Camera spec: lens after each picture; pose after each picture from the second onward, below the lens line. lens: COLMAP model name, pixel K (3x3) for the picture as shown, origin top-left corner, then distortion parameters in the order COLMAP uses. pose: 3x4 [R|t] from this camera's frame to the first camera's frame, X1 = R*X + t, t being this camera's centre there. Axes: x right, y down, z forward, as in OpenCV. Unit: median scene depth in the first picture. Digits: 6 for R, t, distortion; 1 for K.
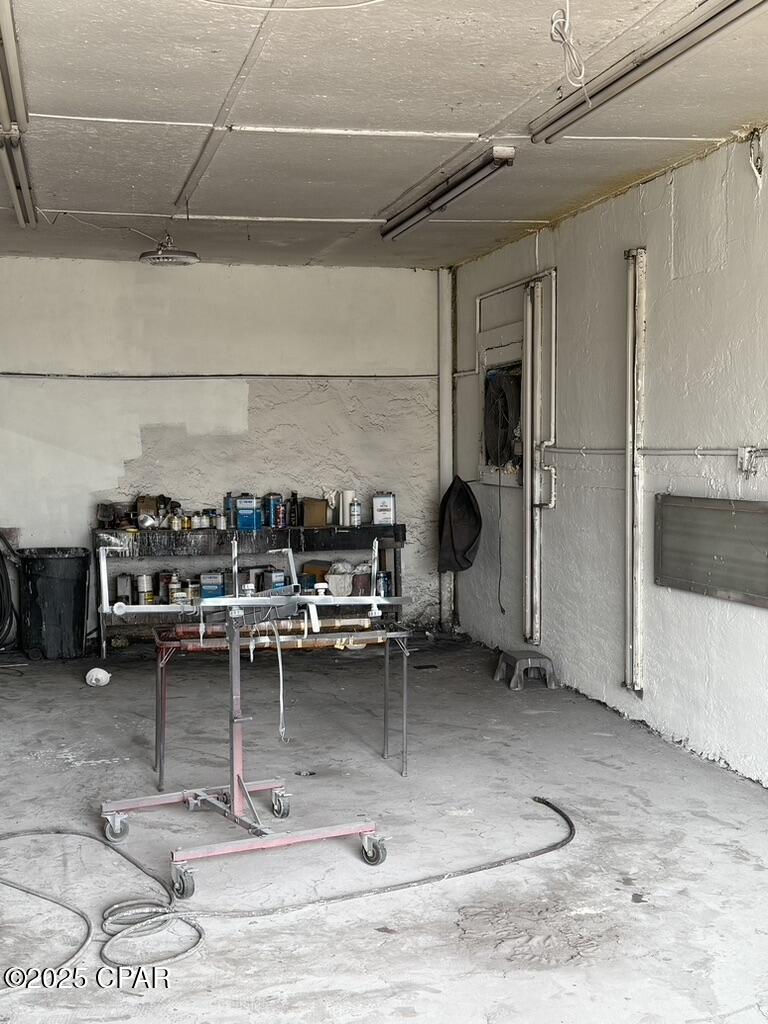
lens RADIAL K [[1421.2, 0, 384.6], [0, 1421.2, 510.4], [0, 0, 1]] dist [0.161151, 0.000000]
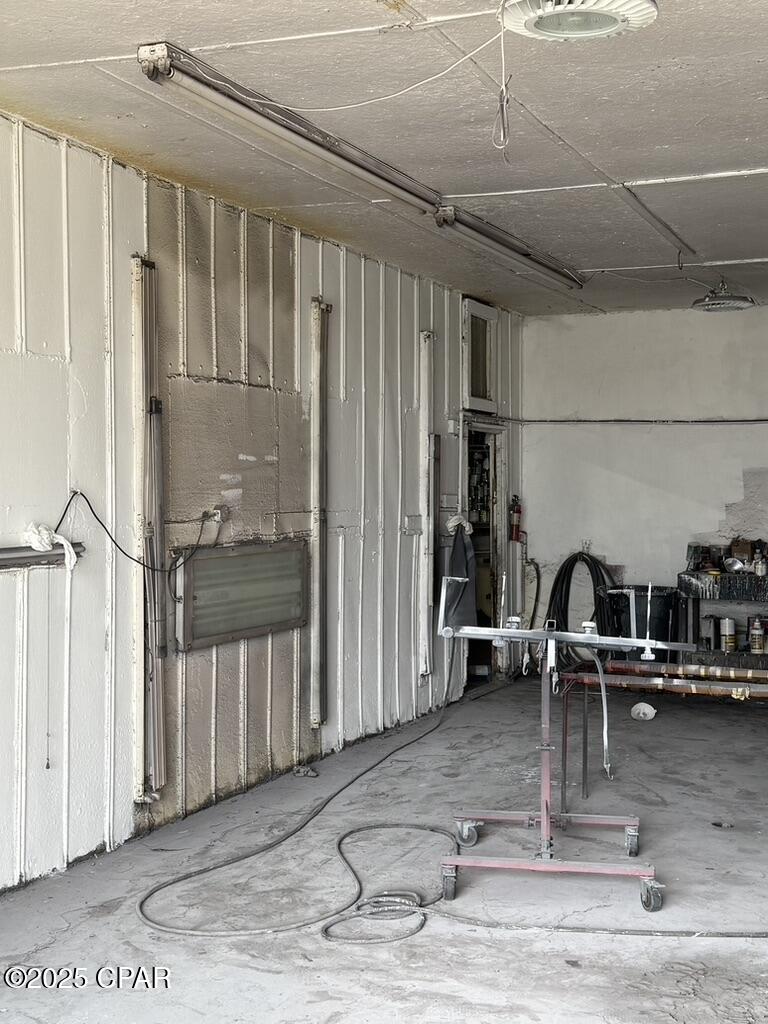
lens RADIAL K [[1421.2, 0, 375.3], [0, 1421.2, 516.9], [0, 0, 1]] dist [0.161151, 0.000000]
pose [[0.817159, 0.027534, -0.575755, 0.266629], [-0.042678, 0.999007, -0.012796, -0.003121], [0.574831, 0.035028, 0.817522, 0.039990]]
